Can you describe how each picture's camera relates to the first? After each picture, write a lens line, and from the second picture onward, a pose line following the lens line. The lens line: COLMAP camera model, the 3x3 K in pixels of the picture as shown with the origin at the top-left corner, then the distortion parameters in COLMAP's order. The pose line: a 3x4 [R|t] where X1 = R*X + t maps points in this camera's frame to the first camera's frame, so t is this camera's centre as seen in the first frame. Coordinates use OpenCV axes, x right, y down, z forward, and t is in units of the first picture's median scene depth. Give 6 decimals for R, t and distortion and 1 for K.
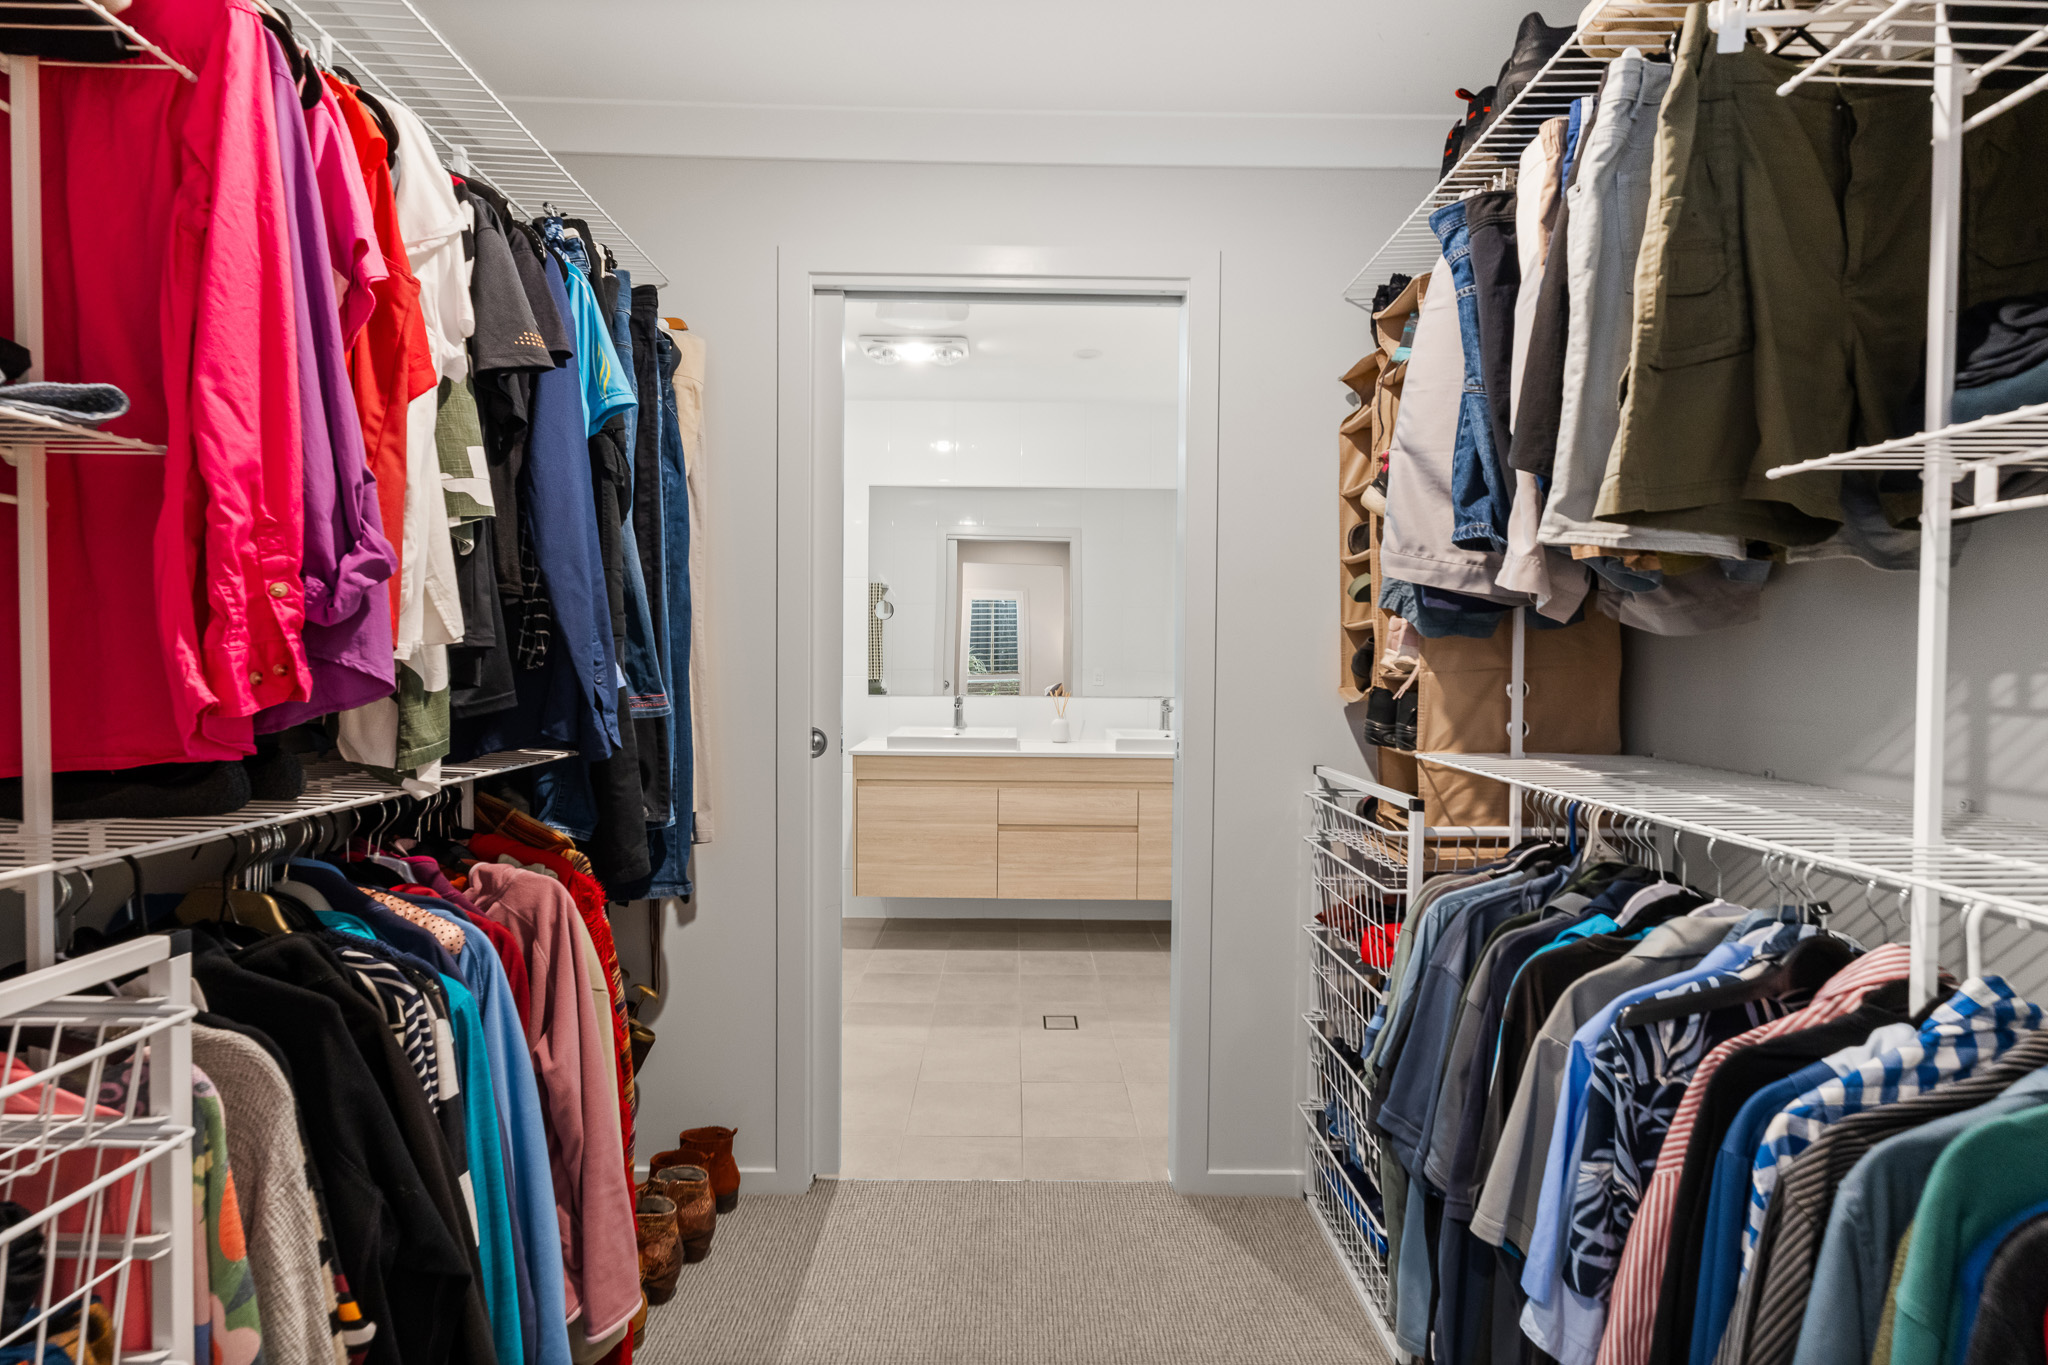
lens RADIAL K [[933.3, 0, 1028.5], [0, 933.3, 677.1], [0, 0, 1]] dist [-0.008938, 0.003633]
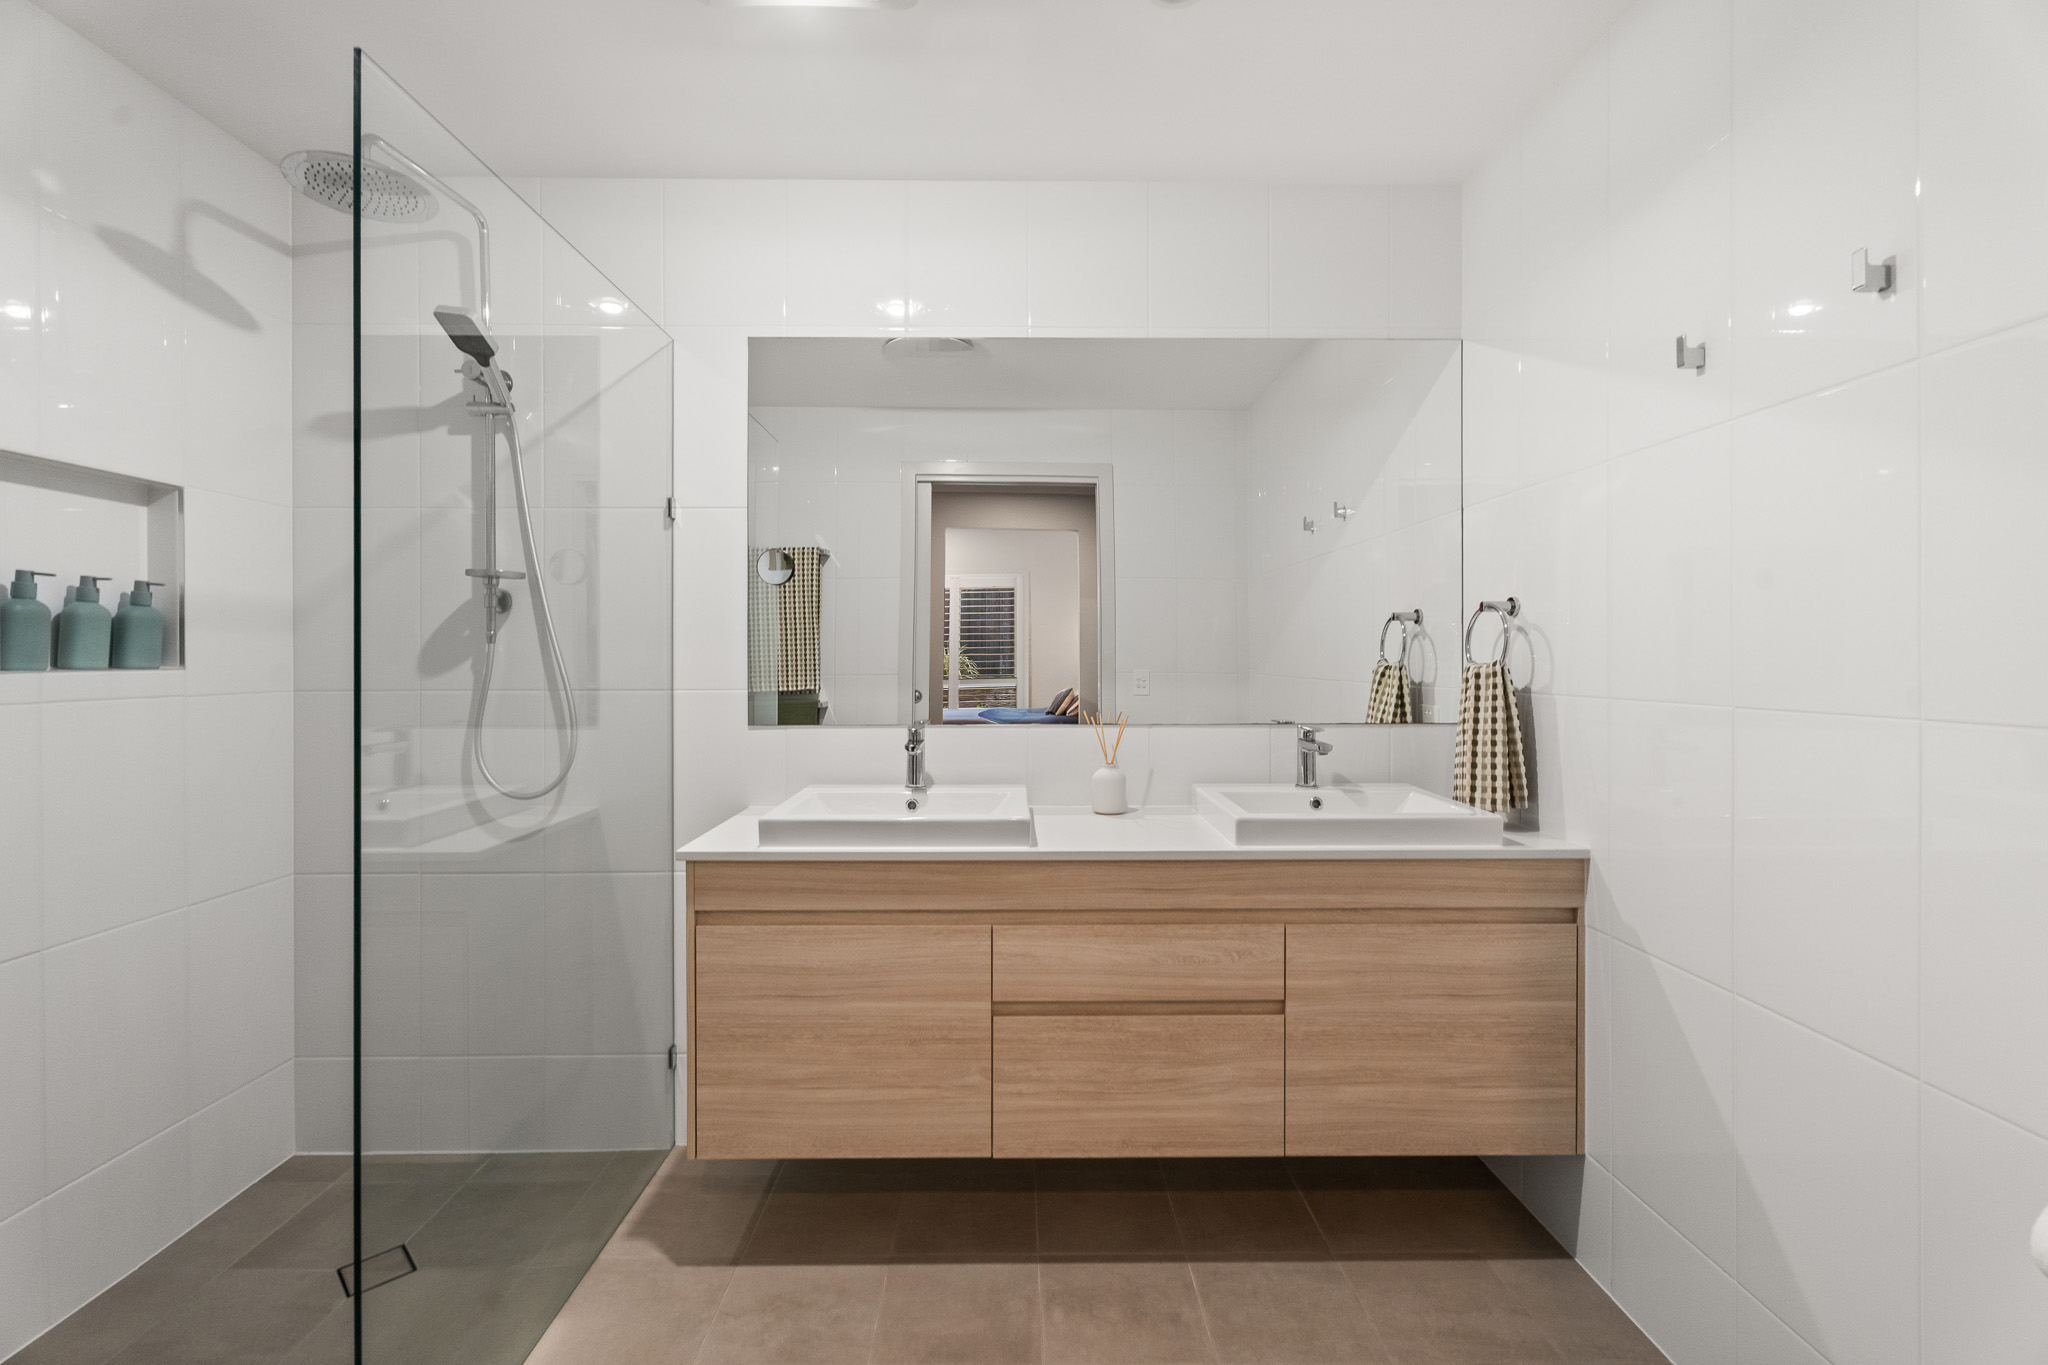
lens RADIAL K [[933.3, 0, 1025.2], [0, 933.3, 671.6], [0, 0, 1]] dist [-0.008938, 0.003633]
pose [[0.999949, -0.010028, -0.001429, -0.013412], [0.010016, 0.999920, -0.007748, -0.007208], [0.001507, 0.007734, 0.999969, 0.518268]]
